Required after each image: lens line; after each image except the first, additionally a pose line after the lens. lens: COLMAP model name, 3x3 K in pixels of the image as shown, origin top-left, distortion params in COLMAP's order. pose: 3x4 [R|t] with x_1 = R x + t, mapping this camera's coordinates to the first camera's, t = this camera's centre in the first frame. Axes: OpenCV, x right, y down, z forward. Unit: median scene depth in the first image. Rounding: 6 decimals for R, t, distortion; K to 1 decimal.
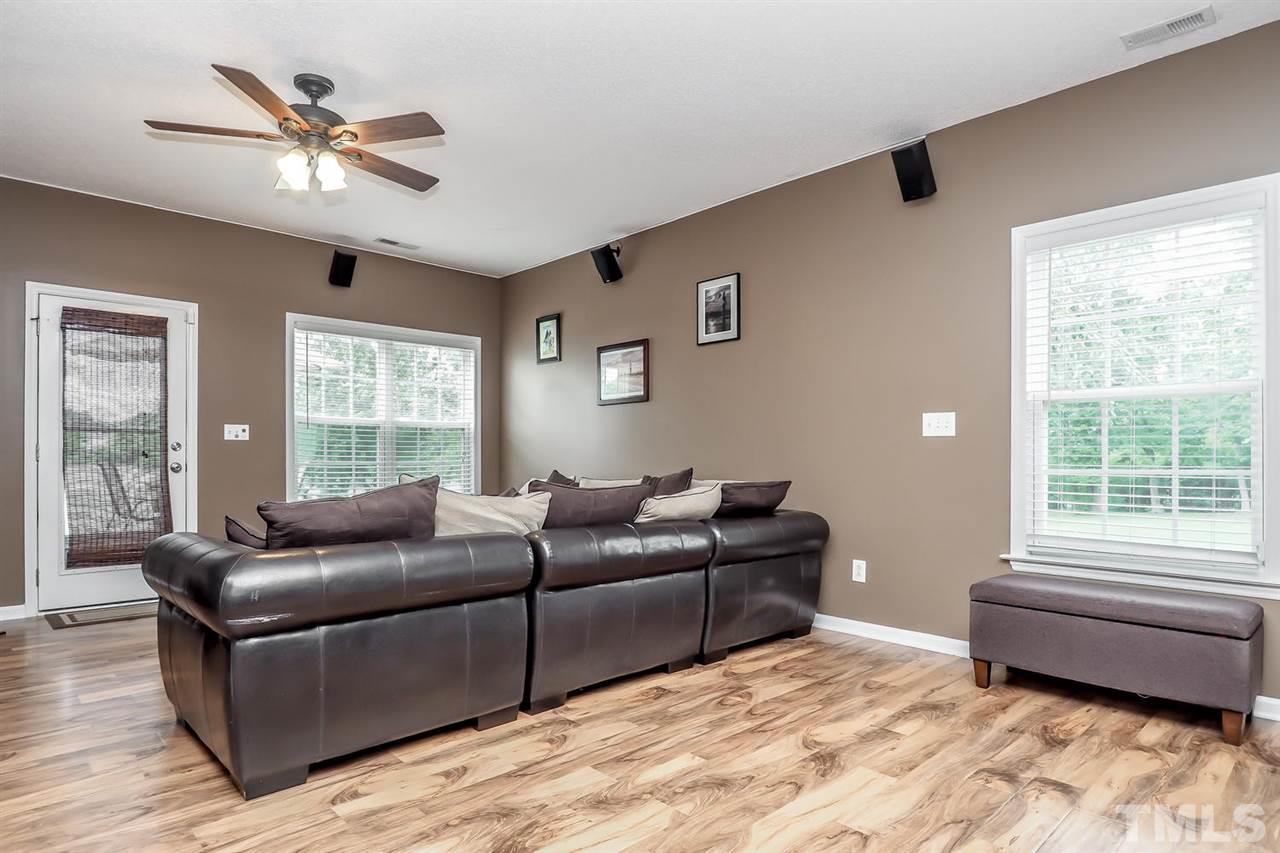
lens RADIAL K [[708.4, 0, 642.1], [0, 708.4, 449.9], [0, 0, 1]] dist [-0.015139, -0.001252]
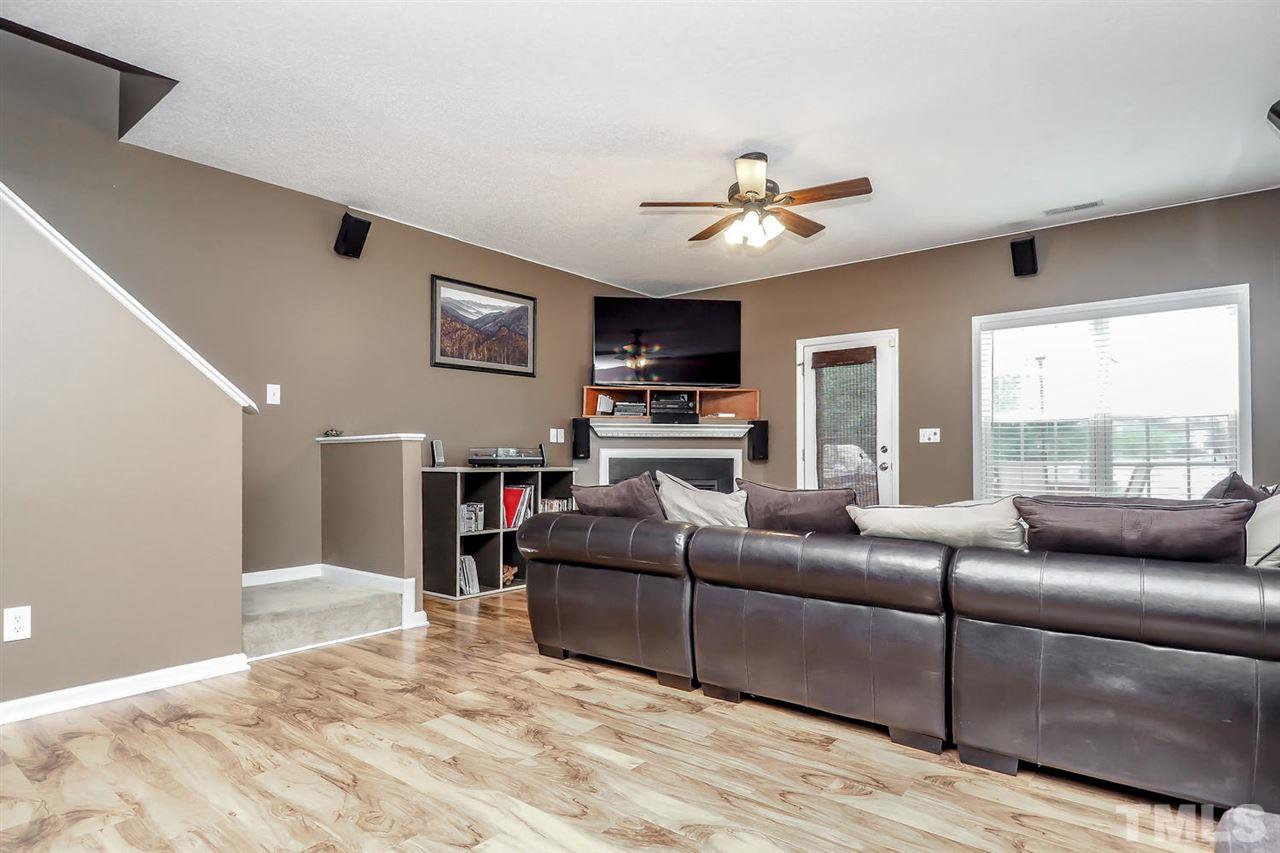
lens RADIAL K [[708.4, 0, 642.1], [0, 708.4, 449.9], [0, 0, 1]] dist [-0.015139, -0.001252]
pose [[0.121879, -0.015739, -0.992420, 0.901085], [0.013225, 0.999811, -0.014232, 0.014719], [0.992457, -0.011390, 0.122064, 0.771147]]
